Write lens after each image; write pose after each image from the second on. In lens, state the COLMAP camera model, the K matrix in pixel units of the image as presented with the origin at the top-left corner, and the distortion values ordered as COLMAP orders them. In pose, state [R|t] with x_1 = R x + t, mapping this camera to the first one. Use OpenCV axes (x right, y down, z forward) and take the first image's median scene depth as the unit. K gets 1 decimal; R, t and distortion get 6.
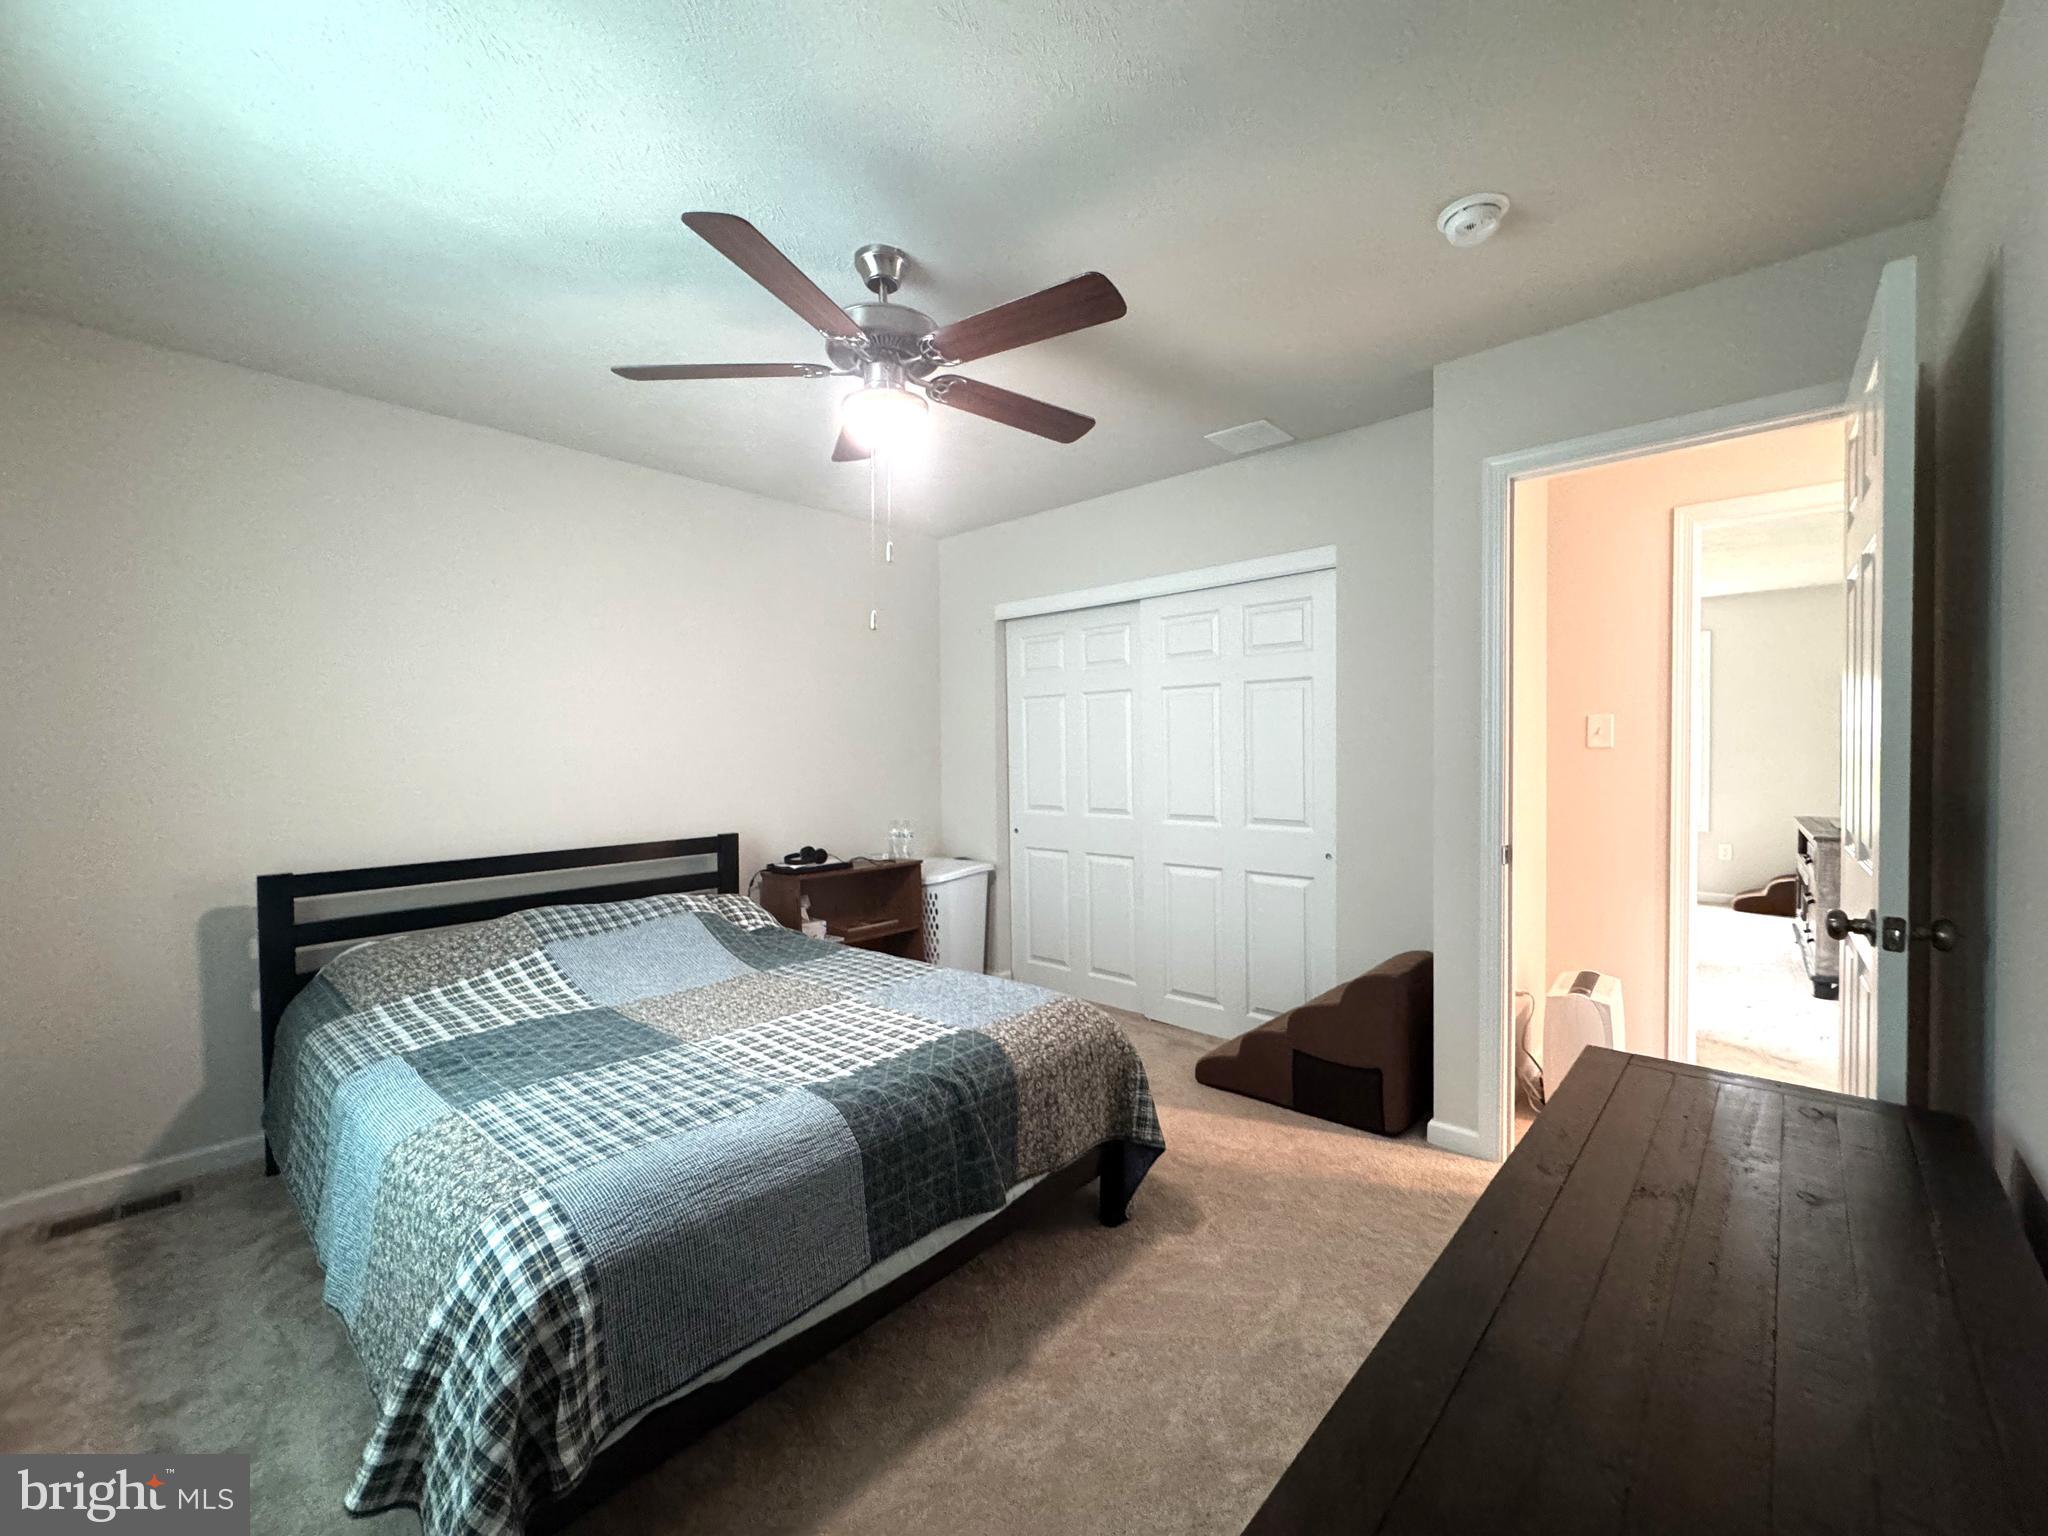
lens RADIAL K [[827.1, 0, 1022.5], [0, 827.1, 765.2], [0, 0, 1]] dist [-0.001865, -0.000252]
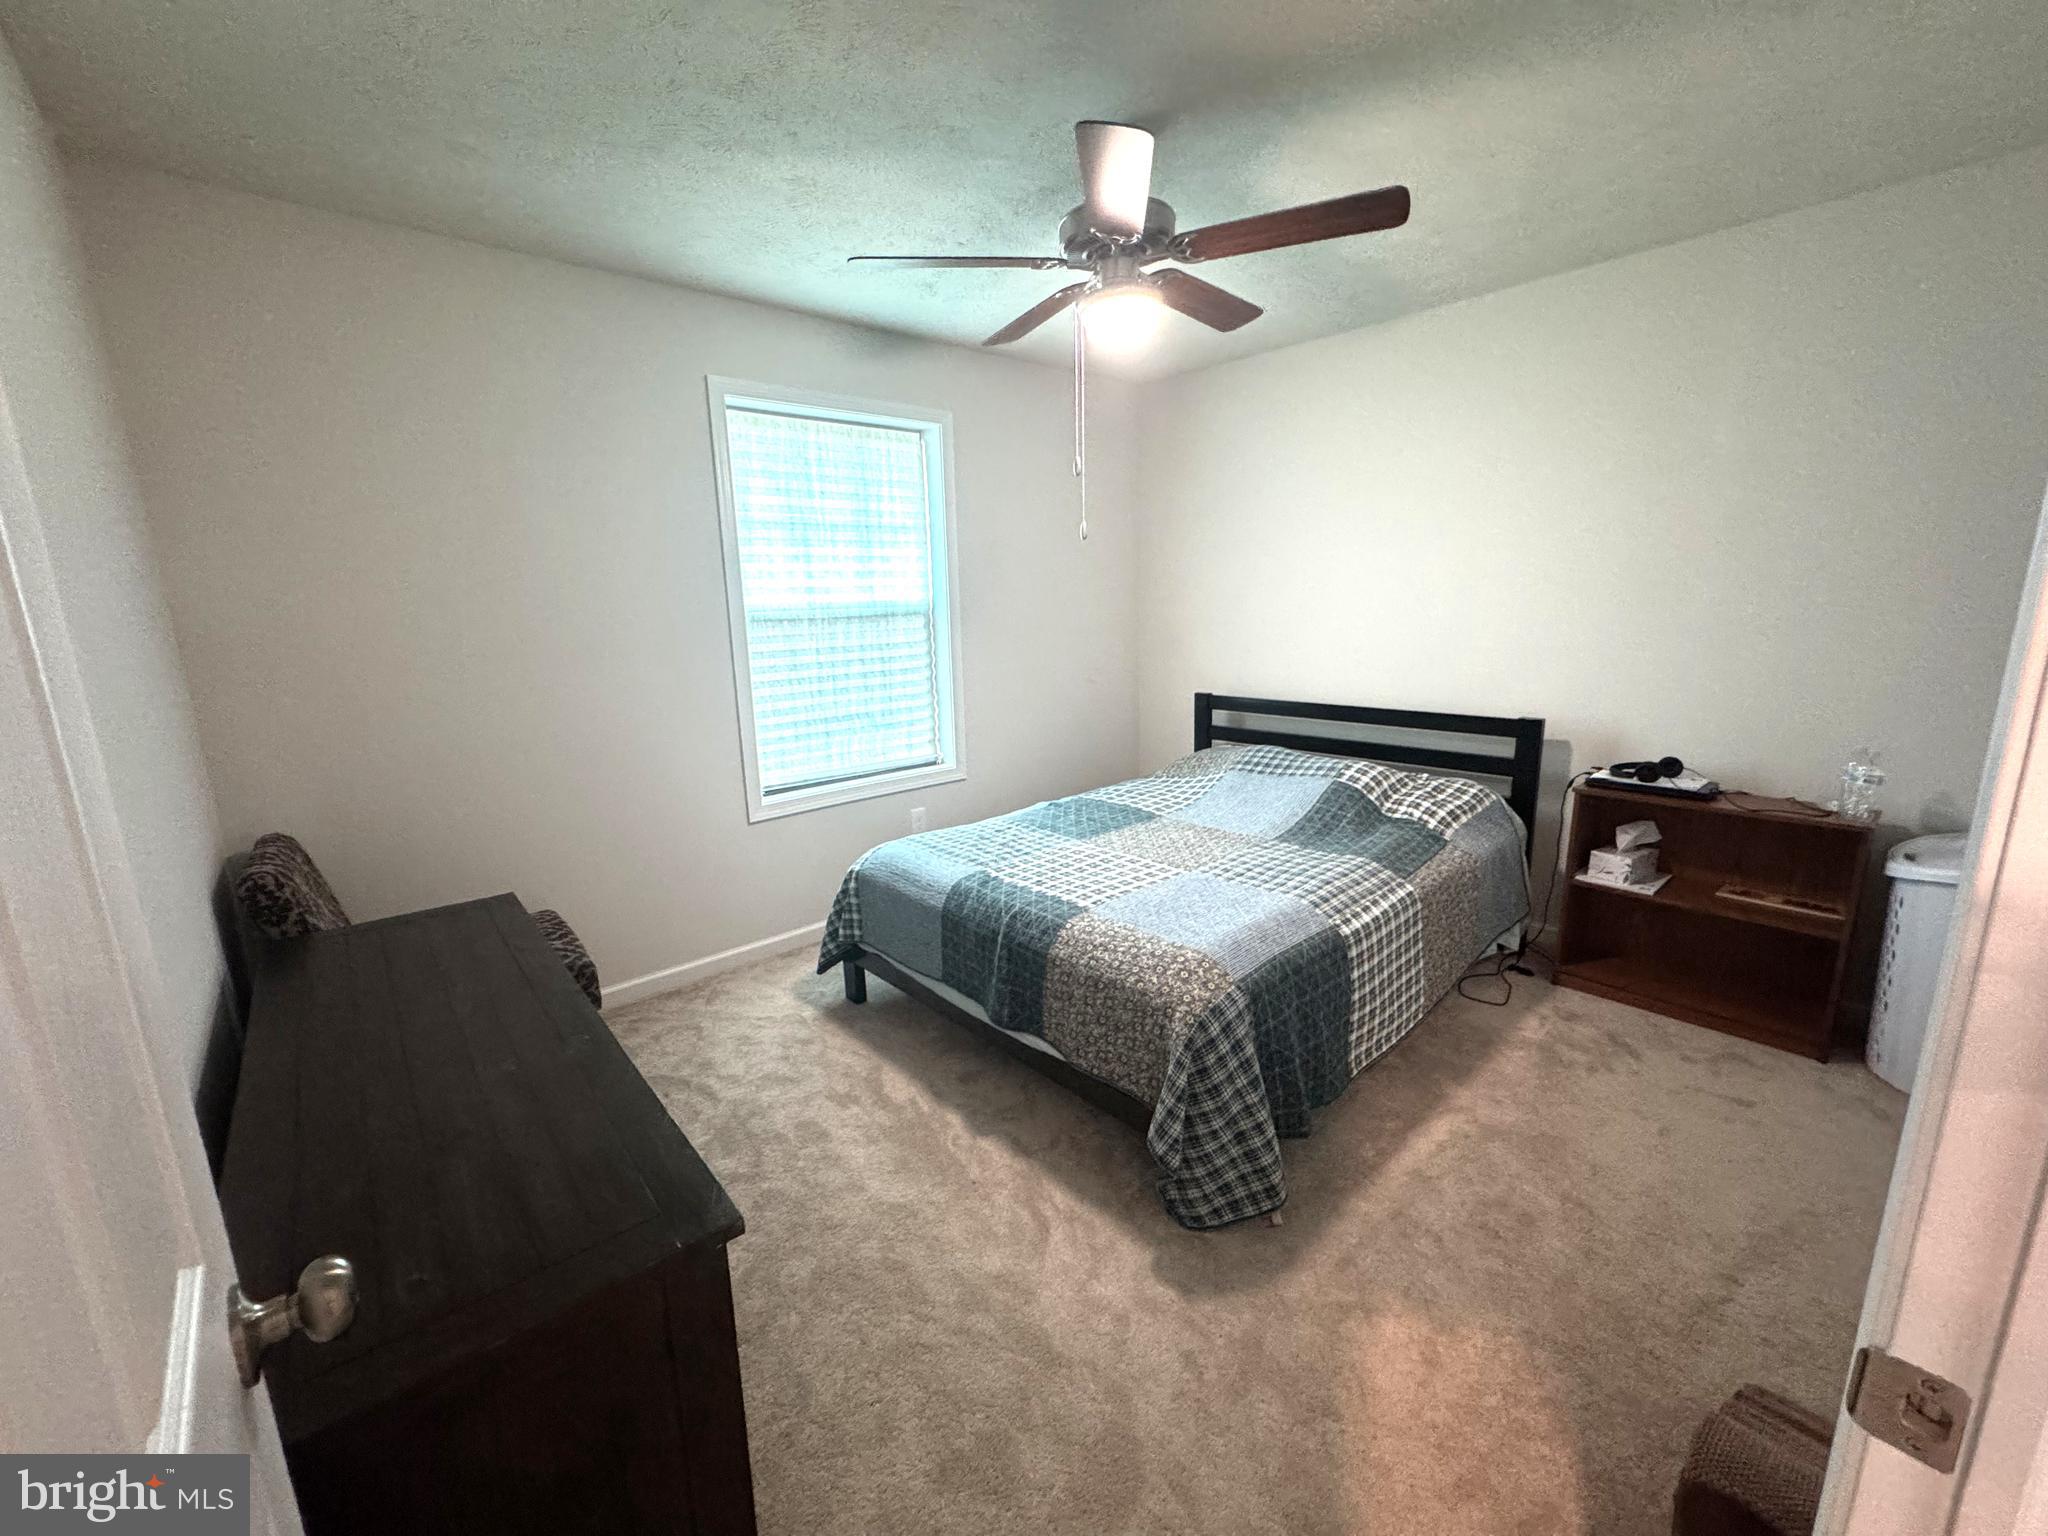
lens RADIAL K [[827.1, 0, 1023.9], [0, 827.1, 775.0], [0, 0, 1]] dist [-0.001865, -0.000252]
pose [[-0.118659, 0.220134, -0.968226, 0.885157], [0.011853, 0.975359, 0.220303, -0.088273], [0.992864, 0.014665, -0.118345, 0.955600]]
